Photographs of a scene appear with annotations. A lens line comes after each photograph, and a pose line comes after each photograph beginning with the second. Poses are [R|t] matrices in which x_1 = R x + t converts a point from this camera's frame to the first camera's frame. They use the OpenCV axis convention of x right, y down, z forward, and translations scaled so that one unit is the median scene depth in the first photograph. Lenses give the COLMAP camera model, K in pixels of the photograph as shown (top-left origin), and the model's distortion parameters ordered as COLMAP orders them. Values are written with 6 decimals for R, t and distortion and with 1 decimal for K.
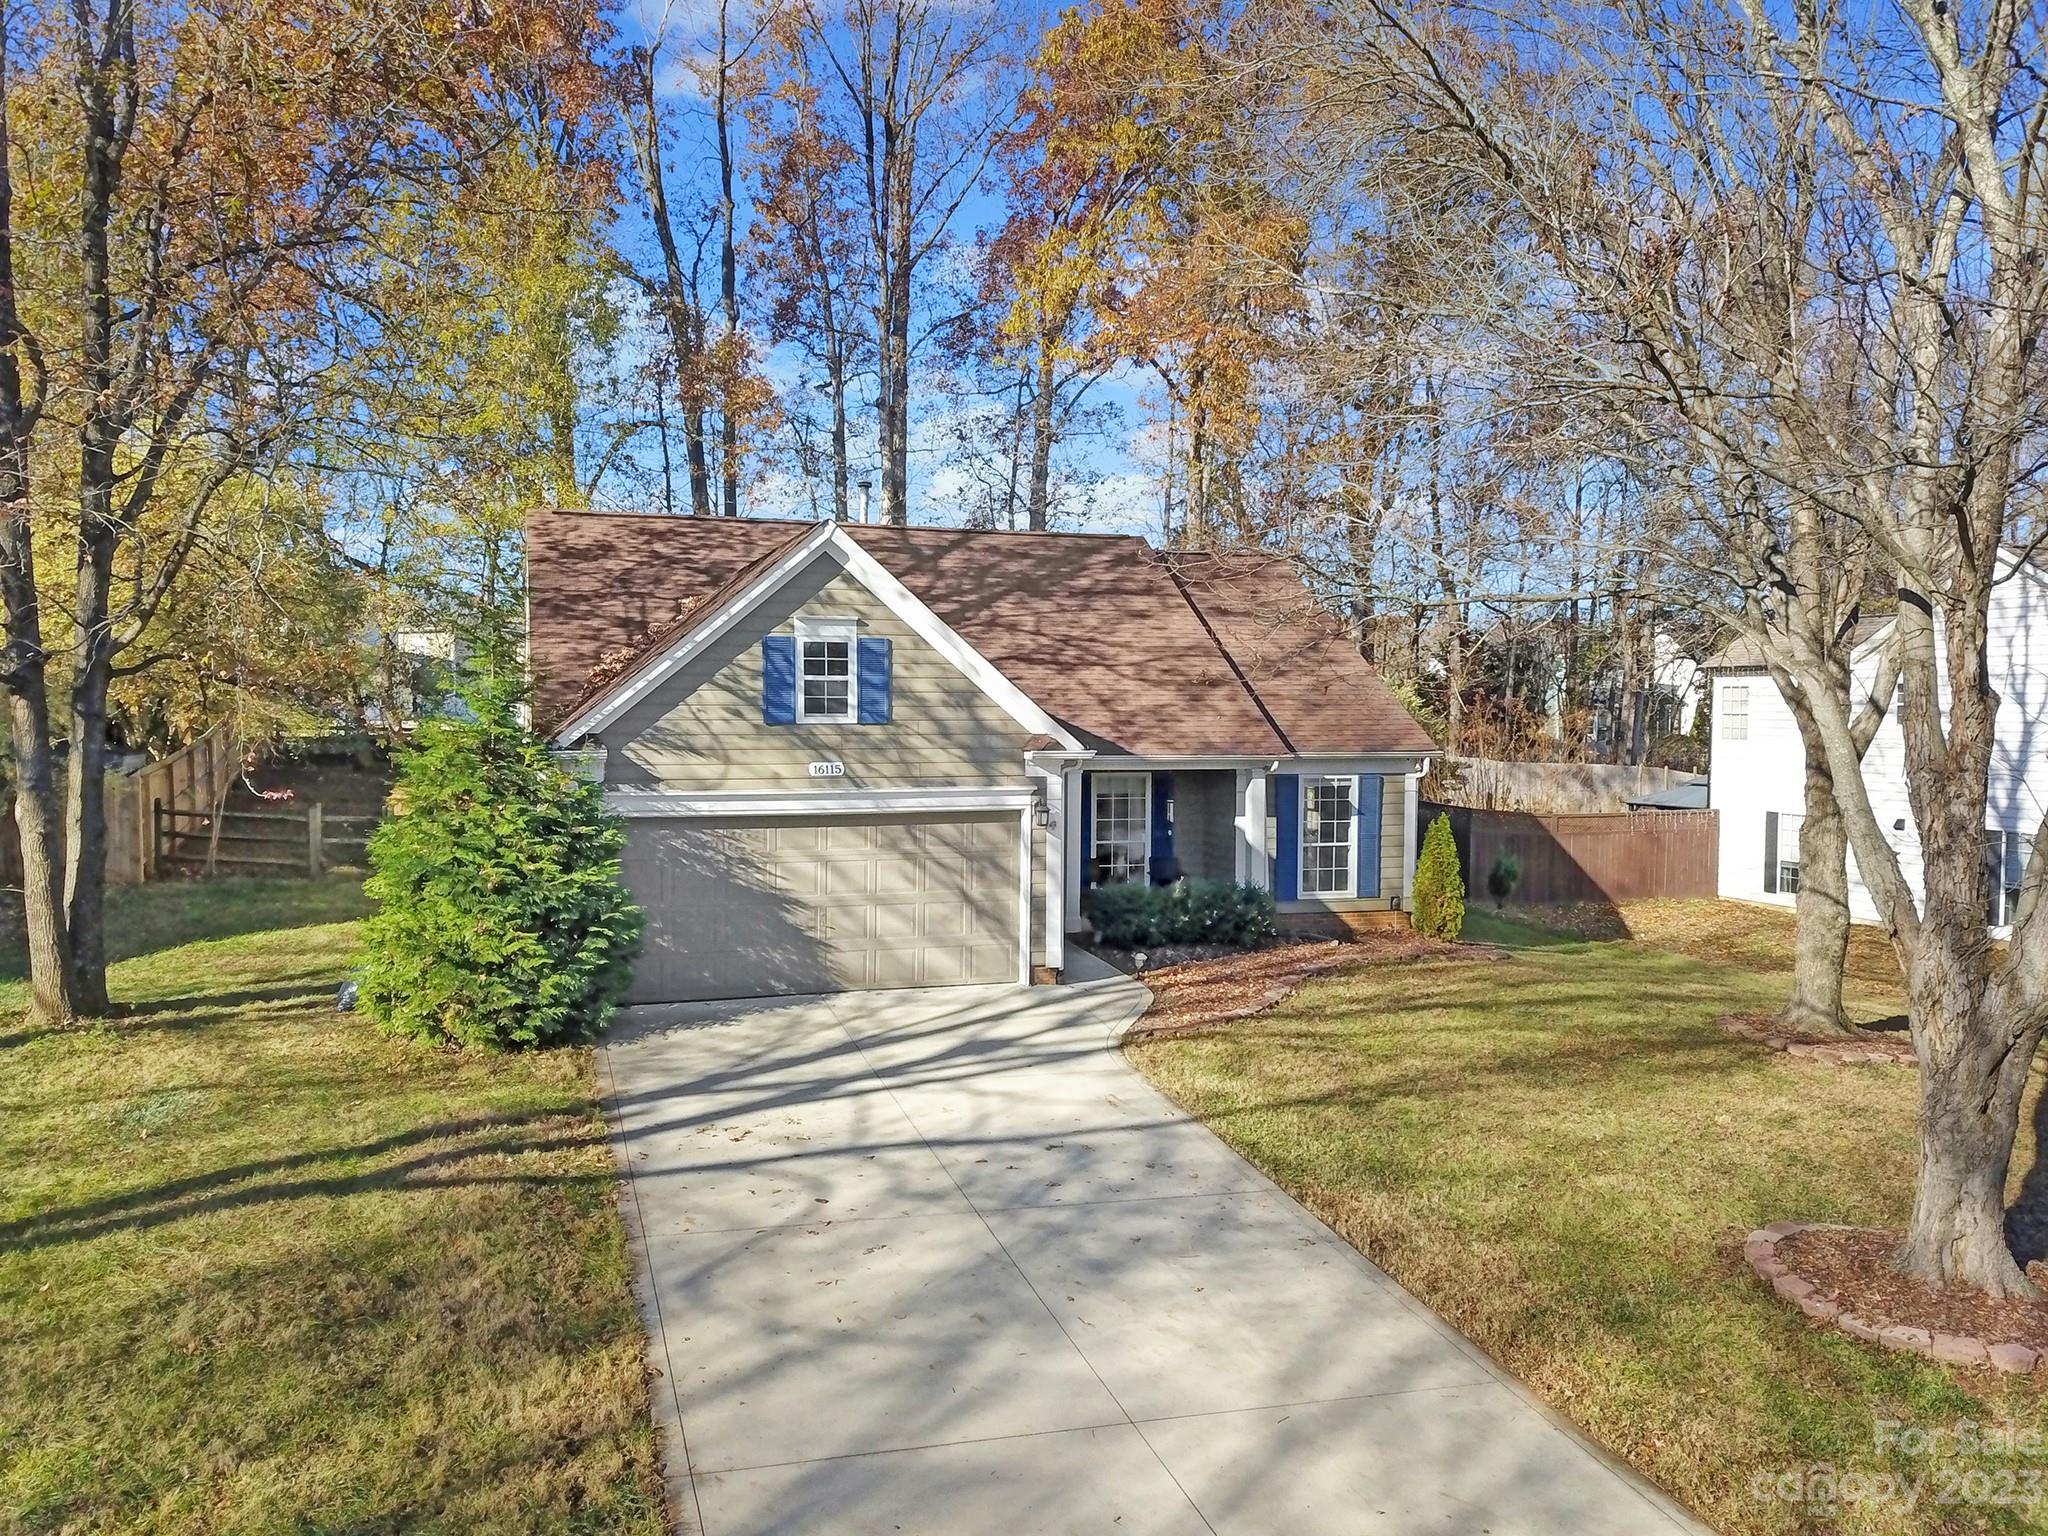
lens RADIAL K [[1539.9, 0, 1024.0], [0, 1539.9, 768.0], [0, 0, 1]] dist [-0.003322, -0.001906]
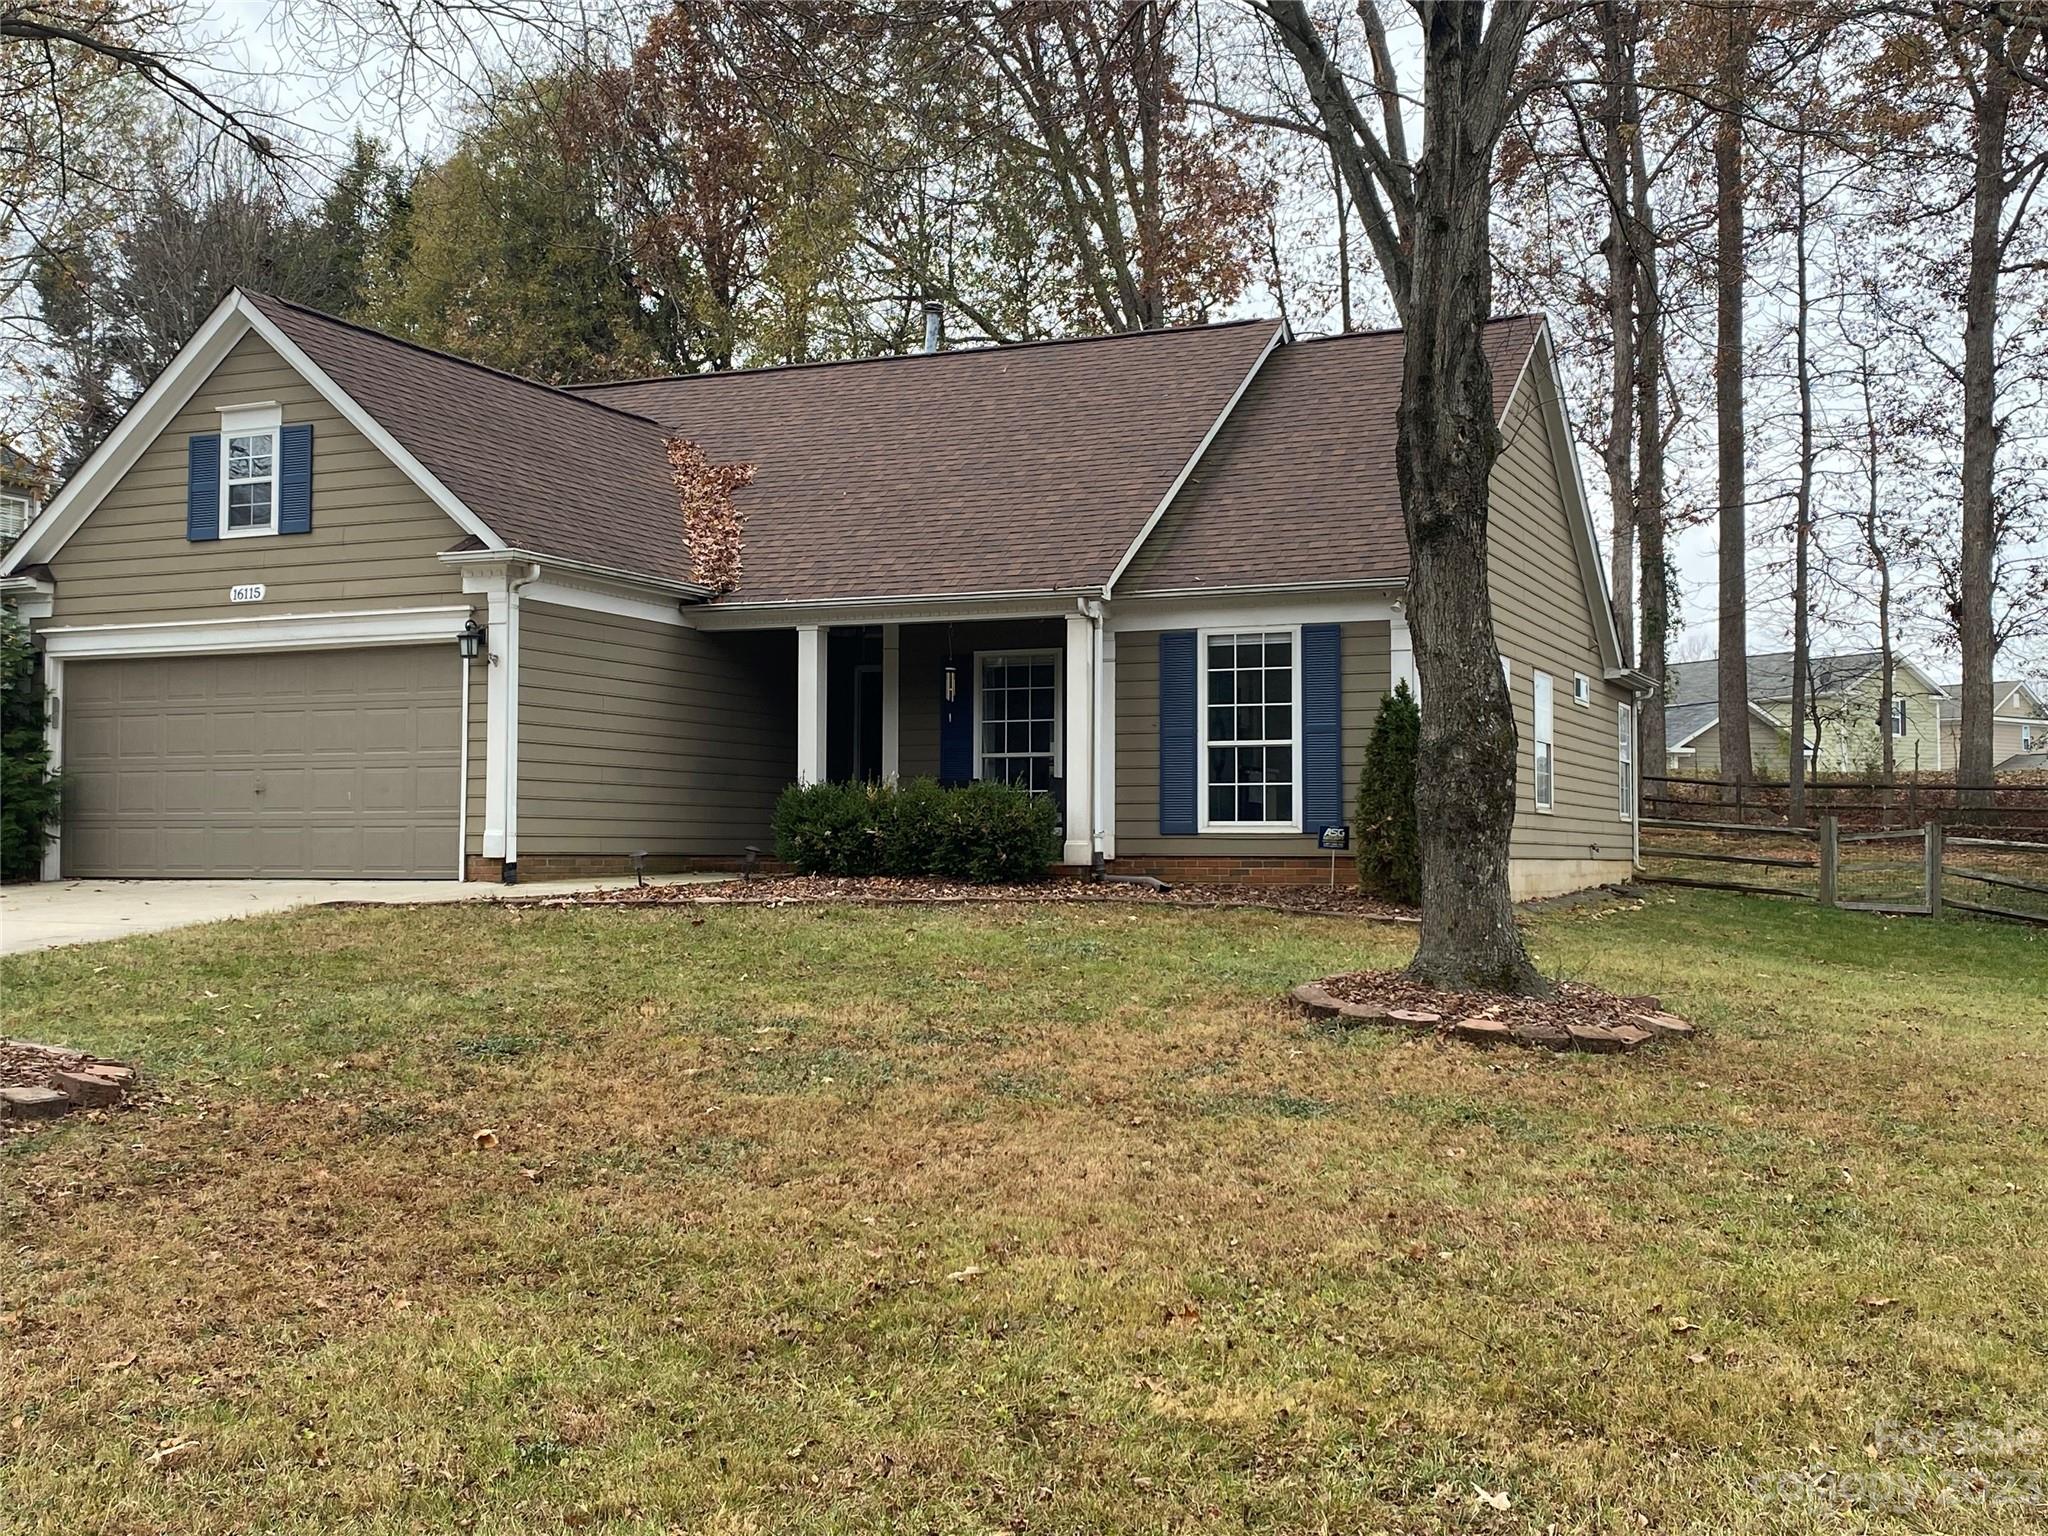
lens RADIAL K [[2180.6, 0, 1024.0], [0, 2180.6, 768.0], [0, 0, 1]] dist [0.207964, -0.709148]
pose [[0.743486, -0.028233, -0.668156, 0.950512], [-0.023117, 0.997426, -0.067869, 0.161819], [0.668352, 0.065906, 0.740920, 0.424694]]
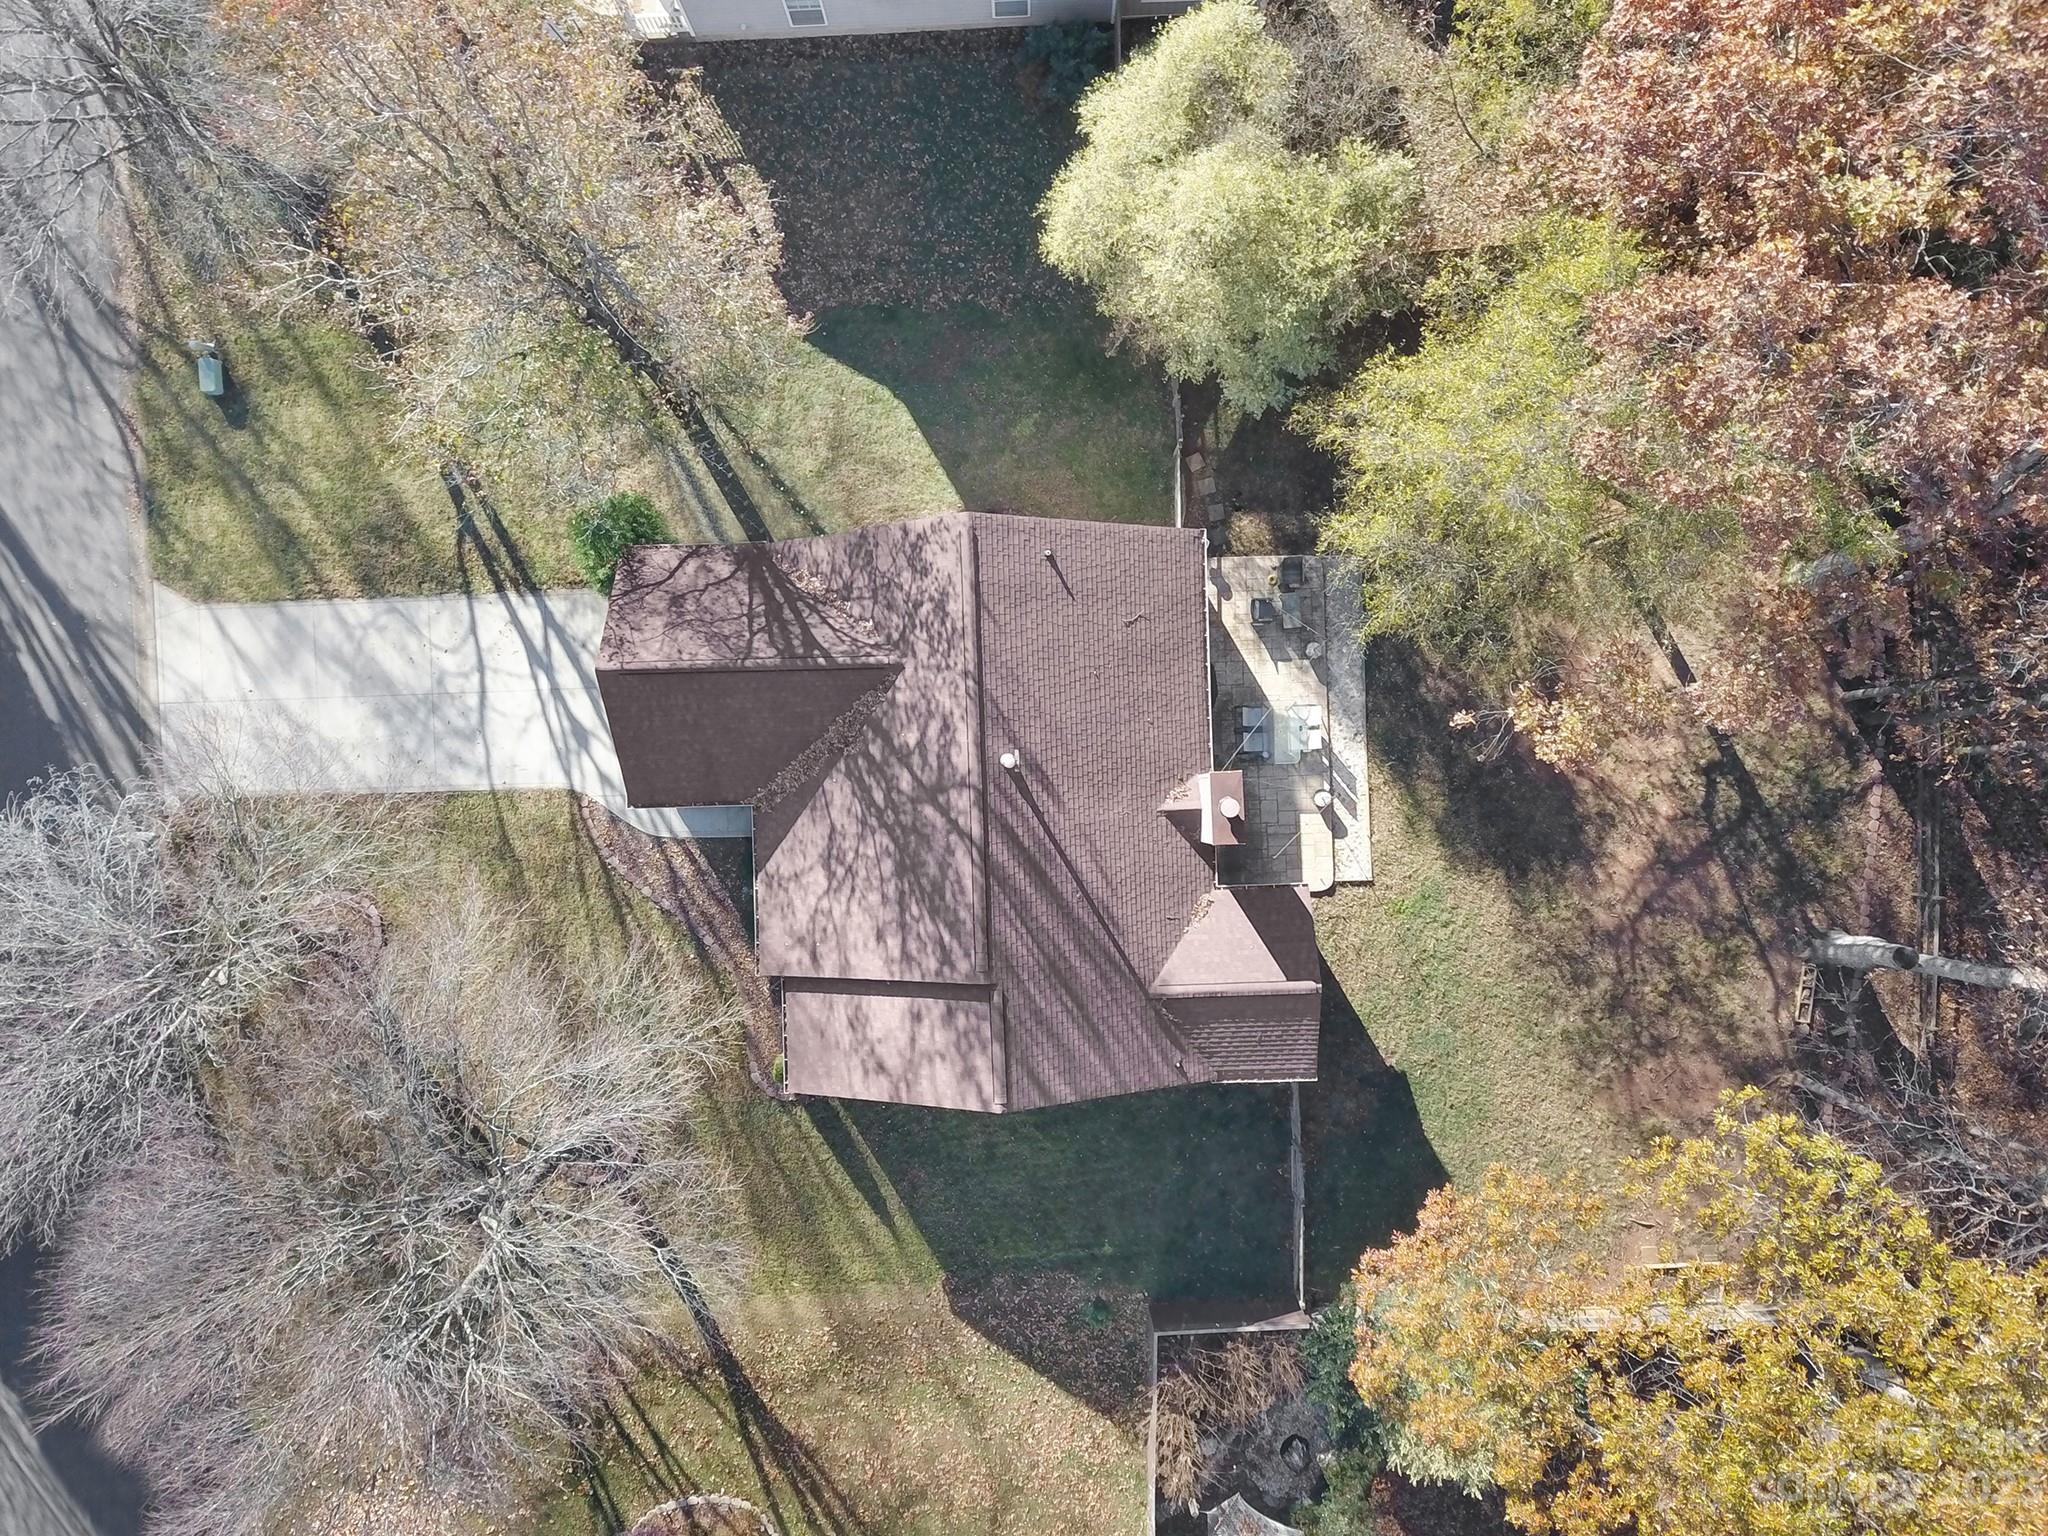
lens RADIAL K [[1580.3, 0, 1024.0], [0, 1580.3, 768.0], [0, 0, 1]] dist [0.031258, 0.000223]
pose [[-0.281394, 0.959506, -0.012835, -0.135067], [-0.040022, 0.001629, 0.999197, -2.257847], [0.958757, 0.281682, 0.037943, 1.482608]]
